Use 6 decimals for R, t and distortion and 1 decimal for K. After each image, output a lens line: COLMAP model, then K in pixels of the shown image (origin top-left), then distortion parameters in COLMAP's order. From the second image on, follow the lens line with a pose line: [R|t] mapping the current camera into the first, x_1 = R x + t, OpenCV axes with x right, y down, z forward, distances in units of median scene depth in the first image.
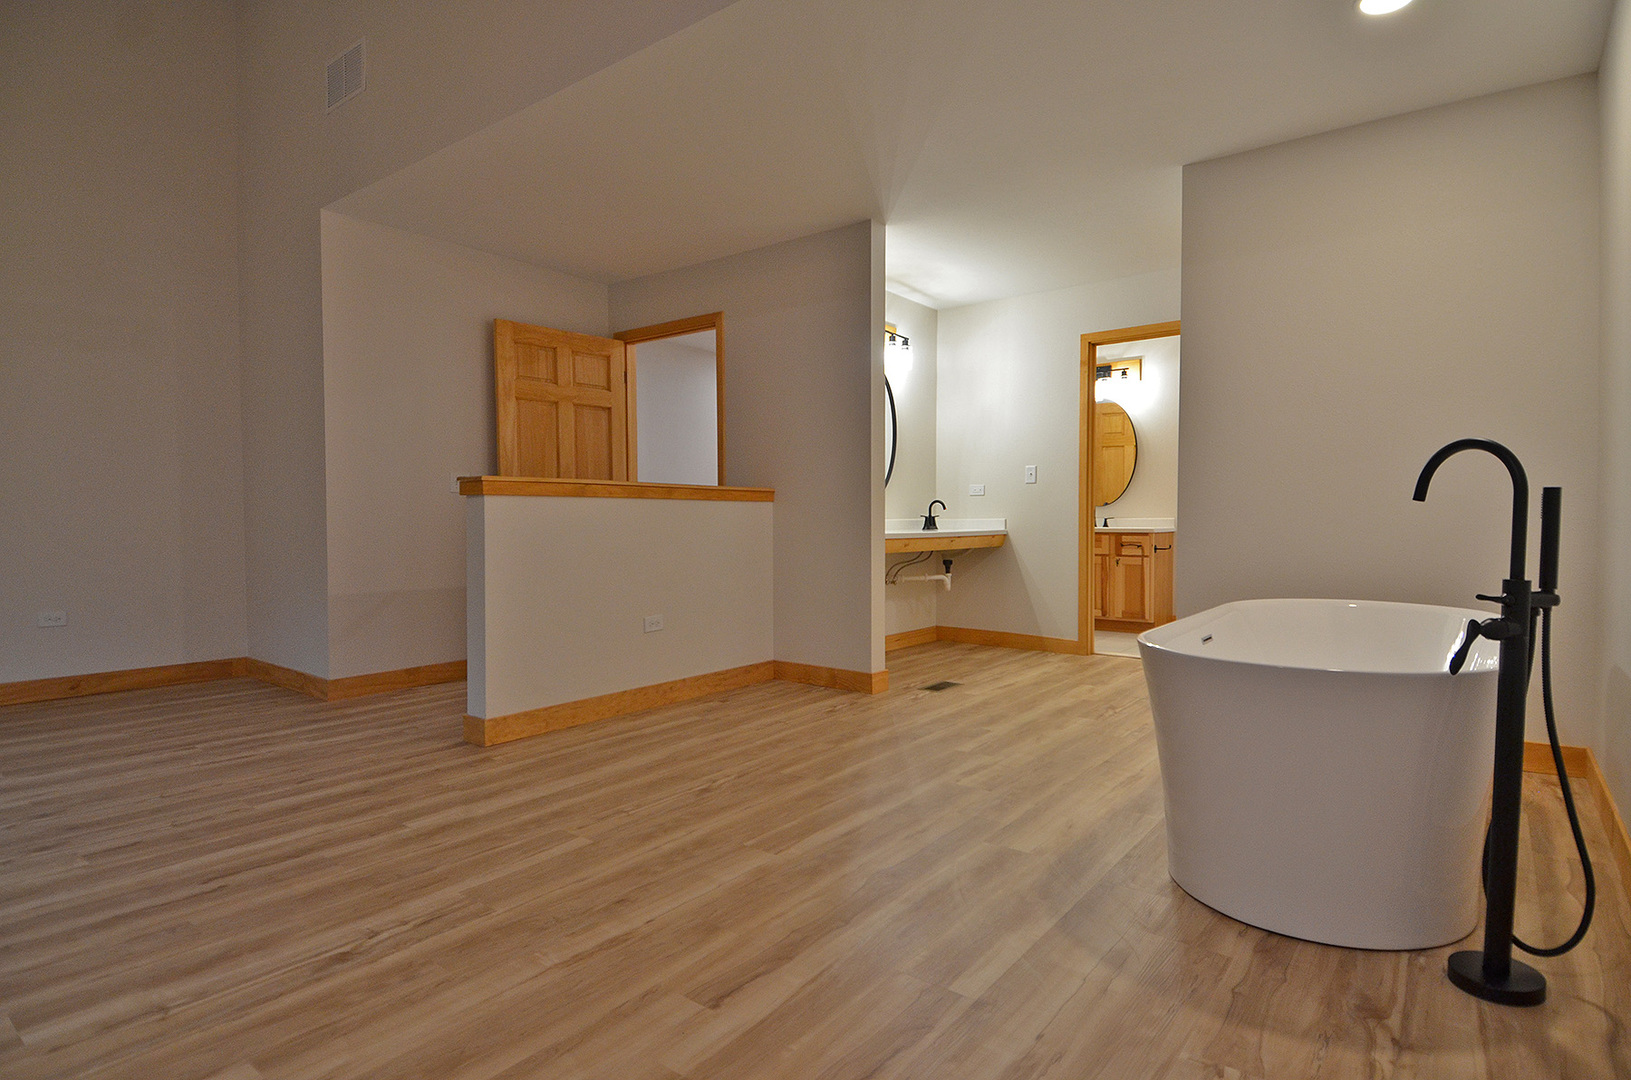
lens RADIAL K [[853.9, 0, 824.2], [0, 853.9, 540.1], [0, 0, 1]] dist [0.046012, -0.052127]
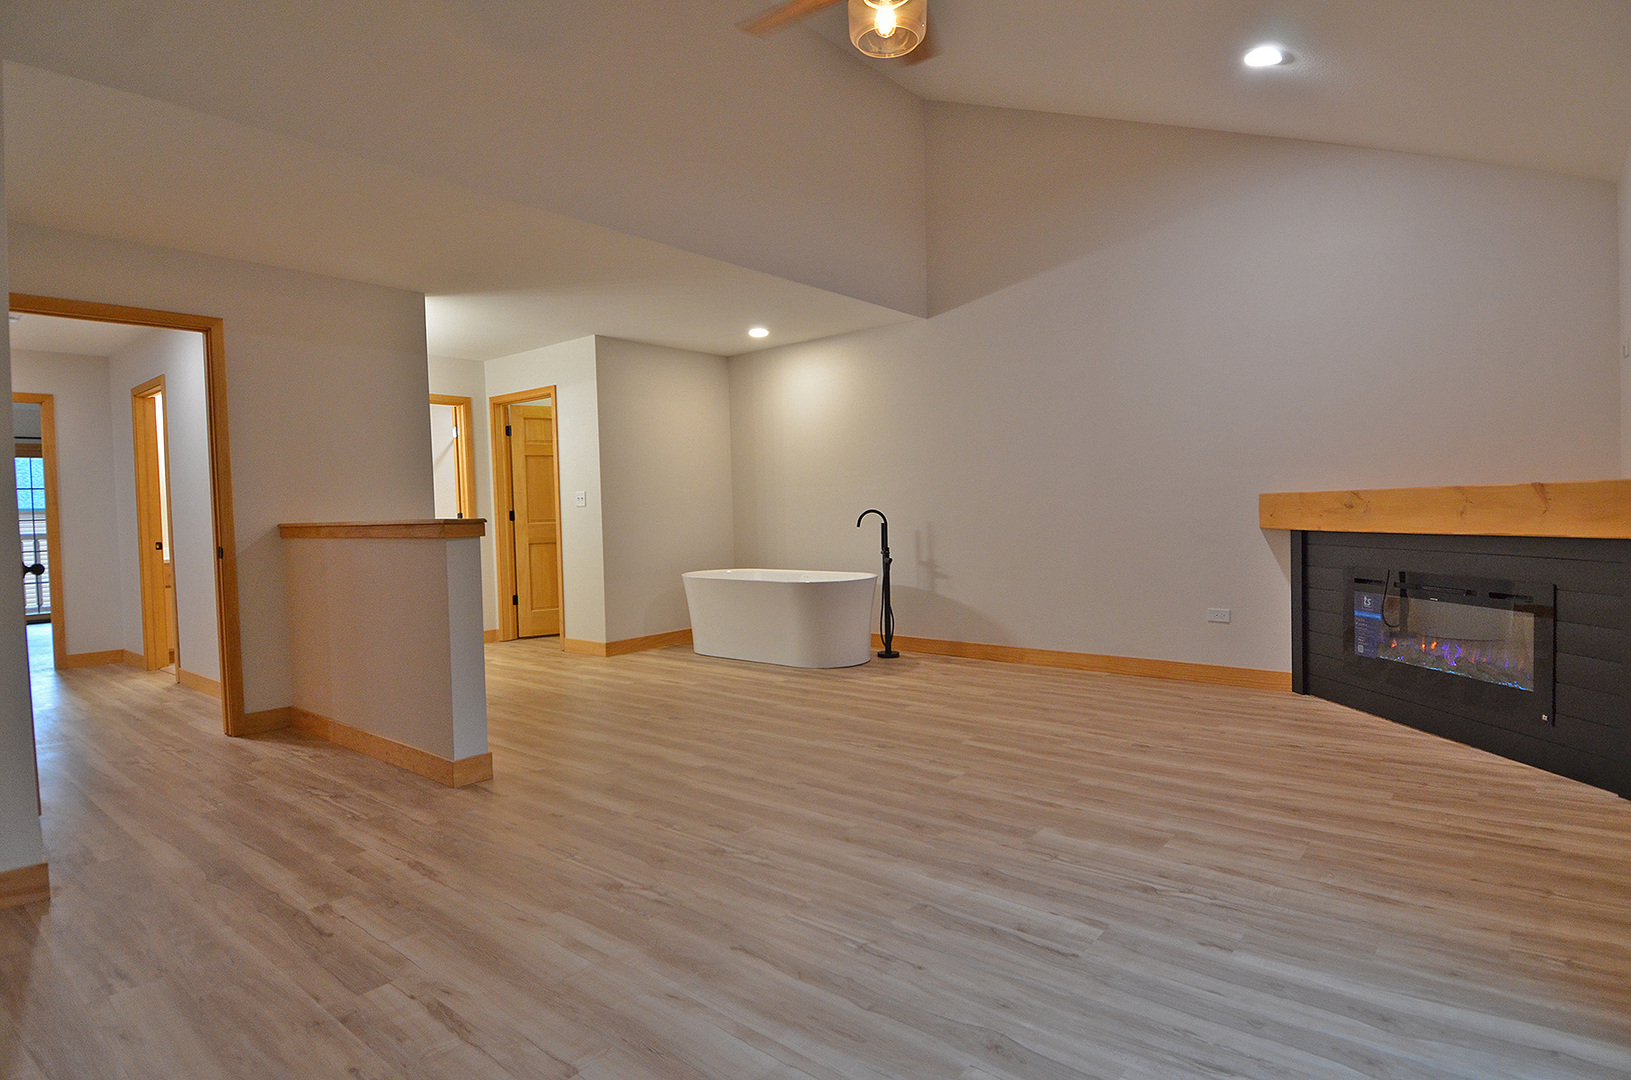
lens RADIAL K [[853.9, 0, 824.2], [0, 853.9, 540.1], [0, 0, 1]] dist [0.046012, -0.052127]
pose [[0.032190, -0.035123, 0.998864, -1.962275], [0.056108, 0.997870, 0.033280, -0.082720], [-0.997906, 0.054973, 0.034092, 0.758453]]
